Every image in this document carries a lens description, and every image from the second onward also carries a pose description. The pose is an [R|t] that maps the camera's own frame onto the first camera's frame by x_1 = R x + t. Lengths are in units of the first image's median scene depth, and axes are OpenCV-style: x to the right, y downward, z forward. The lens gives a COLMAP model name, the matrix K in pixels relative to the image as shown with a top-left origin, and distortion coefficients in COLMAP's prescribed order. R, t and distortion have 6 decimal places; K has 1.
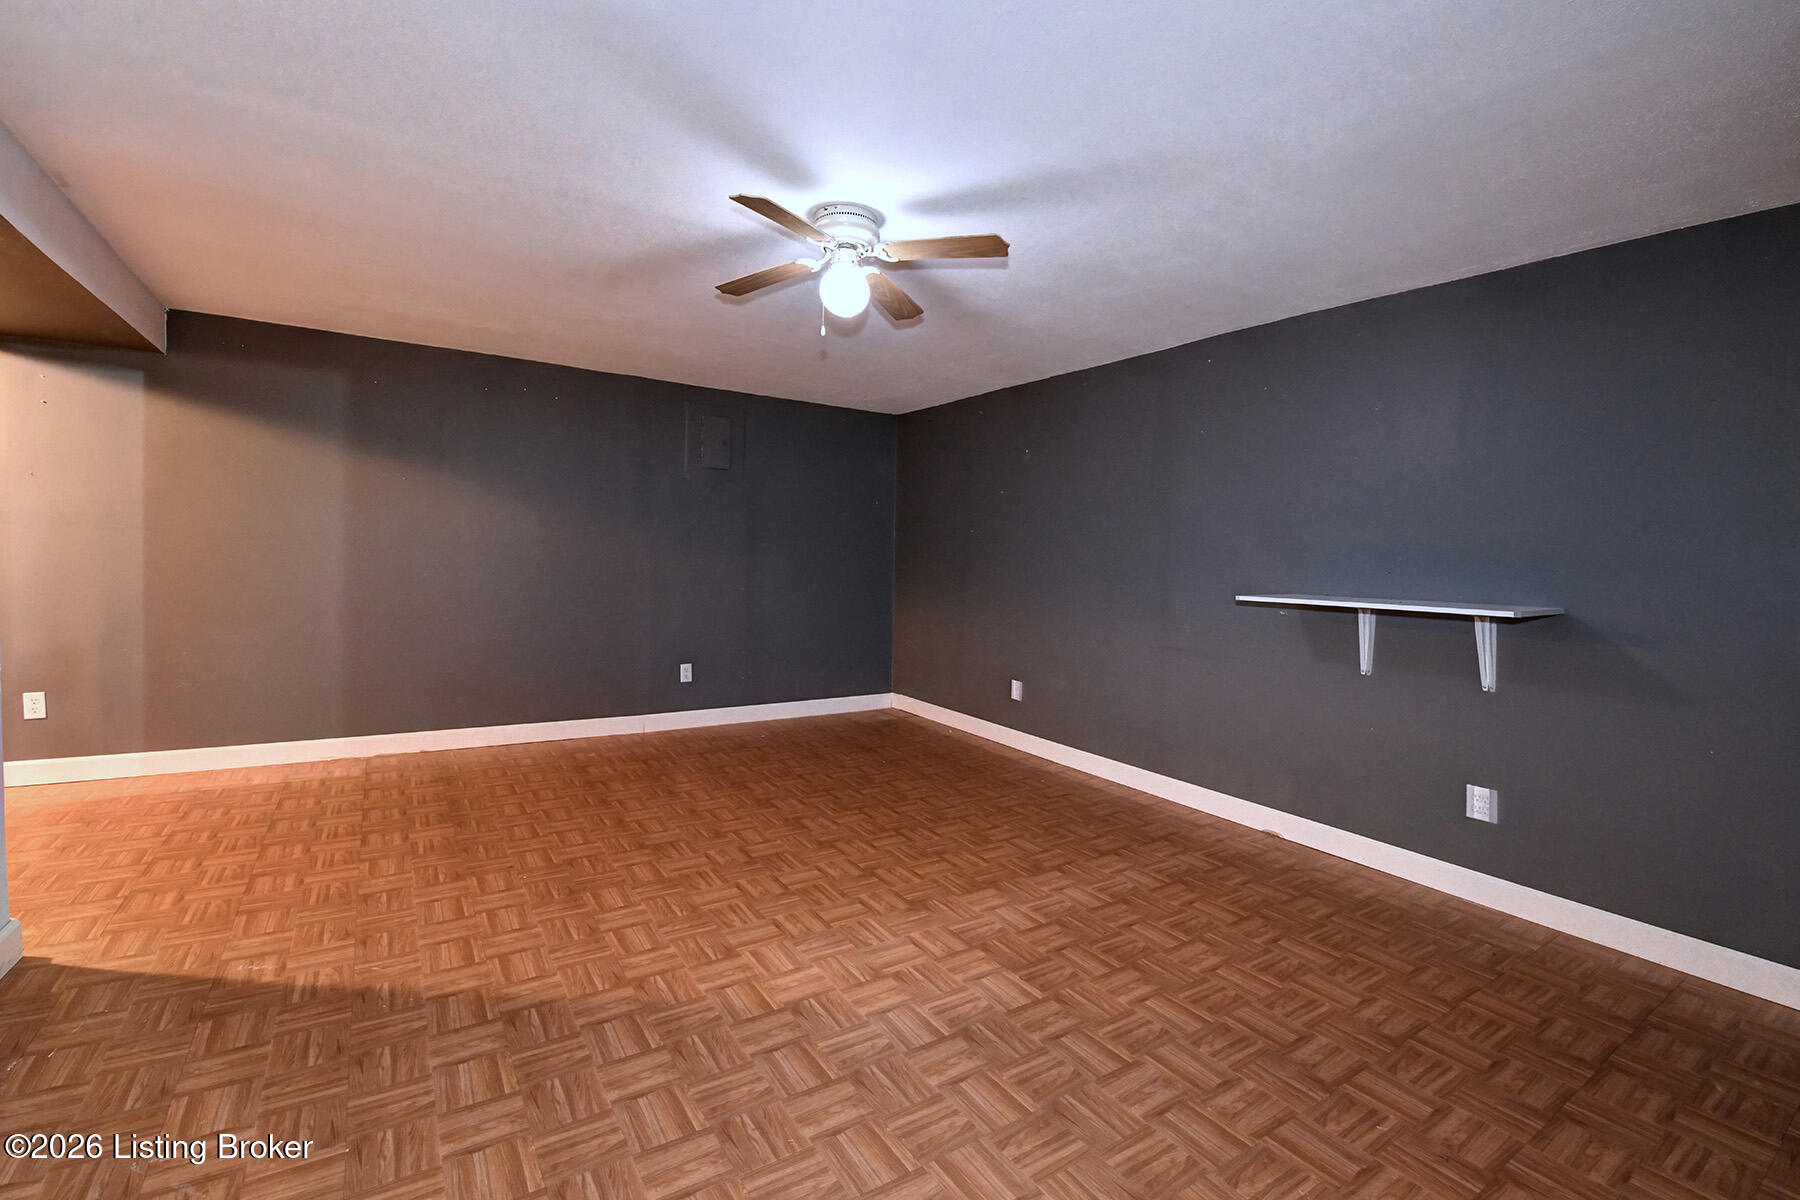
lens RADIAL K [[786.7, 0, 909.0], [0, 786.7, 596.3], [0, 0, 1]] dist [-0.012871, -0.005325]
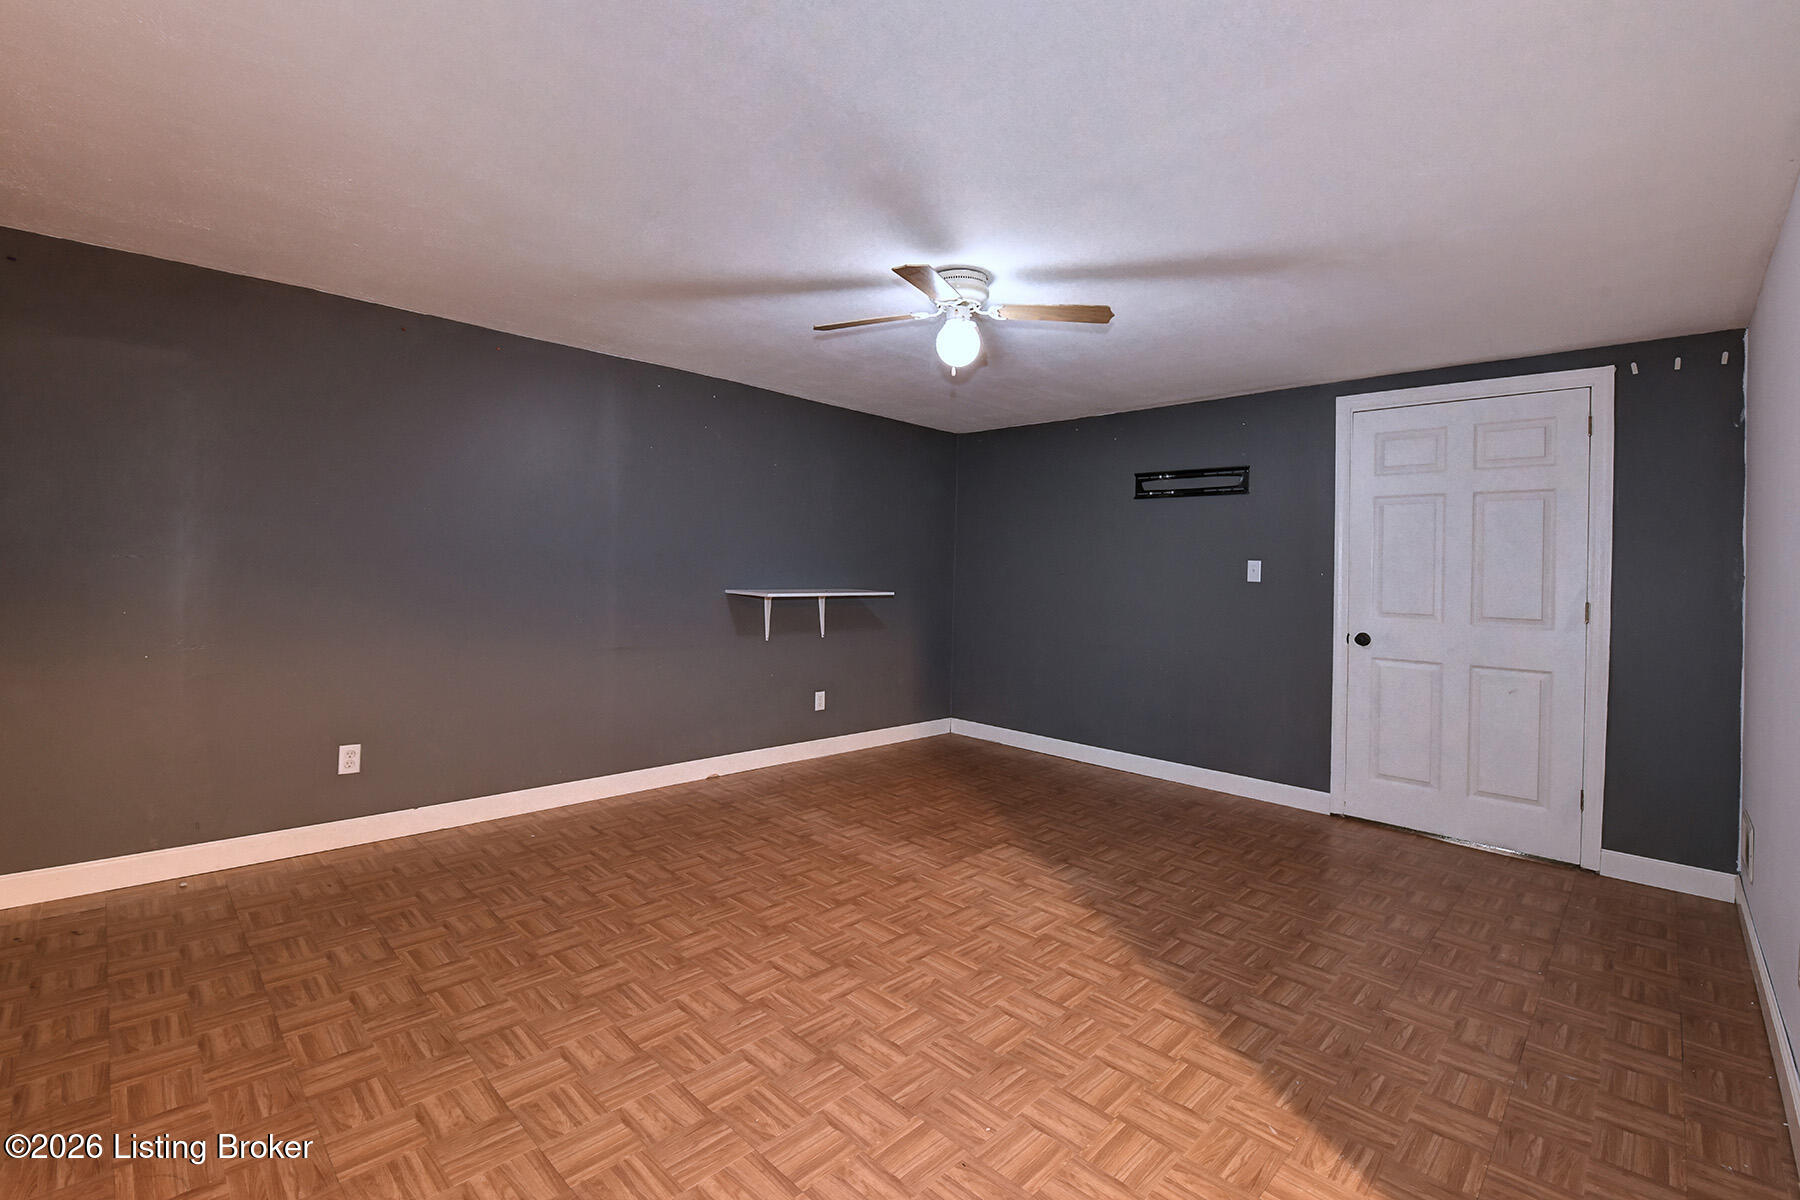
lens RADIAL K [[786.7, 0, 905.1], [0, 786.7, 592.4], [0, 0, 1]] dist [-0.012871, -0.005325]
pose [[-0.204318, -0.067612, 0.976567, -1.262234], [0.020475, 0.997098, 0.073317, -0.130621], [-0.978690, 0.034976, -0.202340, 1.412374]]
